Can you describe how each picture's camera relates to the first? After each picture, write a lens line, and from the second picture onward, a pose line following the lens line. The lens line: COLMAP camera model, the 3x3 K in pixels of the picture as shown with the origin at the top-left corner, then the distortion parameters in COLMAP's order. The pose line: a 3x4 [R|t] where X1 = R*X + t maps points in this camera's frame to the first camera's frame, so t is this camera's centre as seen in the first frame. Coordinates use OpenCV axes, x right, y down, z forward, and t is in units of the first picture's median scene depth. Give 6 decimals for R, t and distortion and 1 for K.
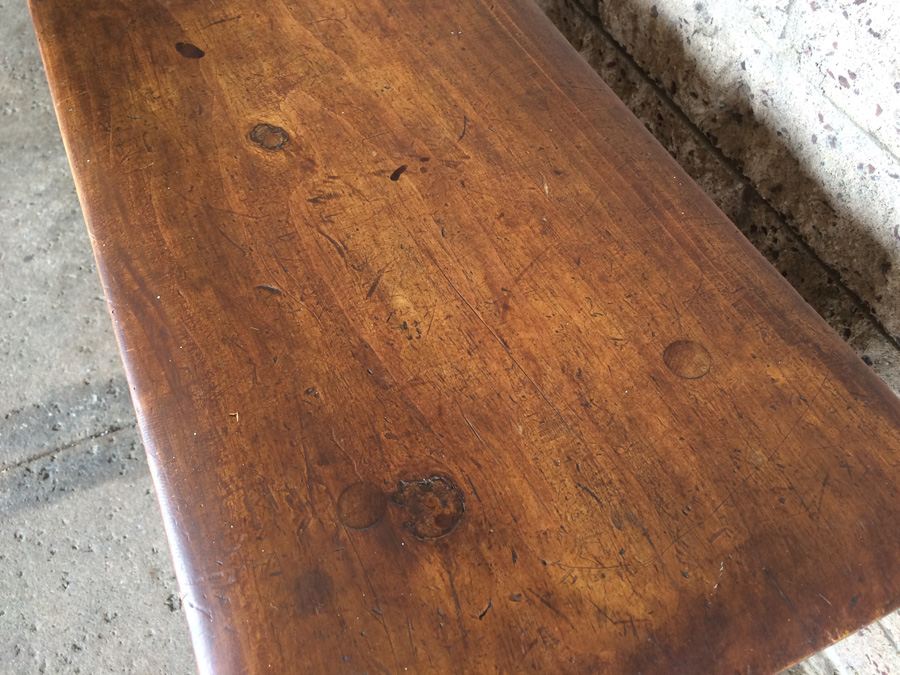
lens RADIAL K [[768.9, 0, 450.0], [0, 768.9, 337.5], [0, 0, 1]] dist [0.077355, -0.108886]
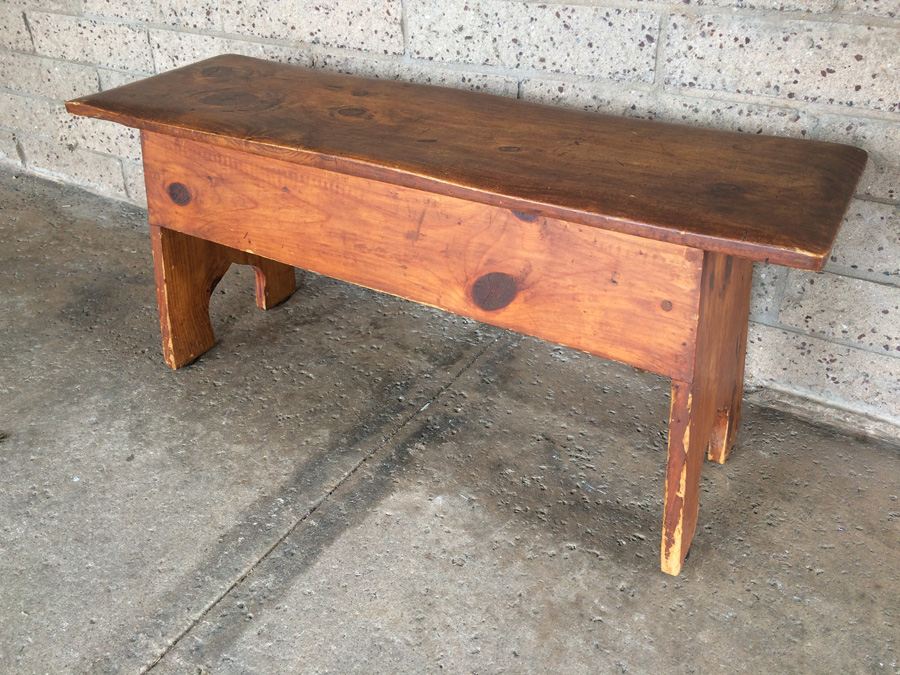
lens RADIAL K [[765.3, 0, 450.0], [0, 765.3, 337.5], [0, 0, 1]] dist [0.084807, -0.117851]
pose [[0.819000, -0.294206, 0.492627, -1.382839], [0.467932, 0.839339, -0.276676, 0.584116], [-0.332081, 0.457113, 0.825088, -0.342053]]
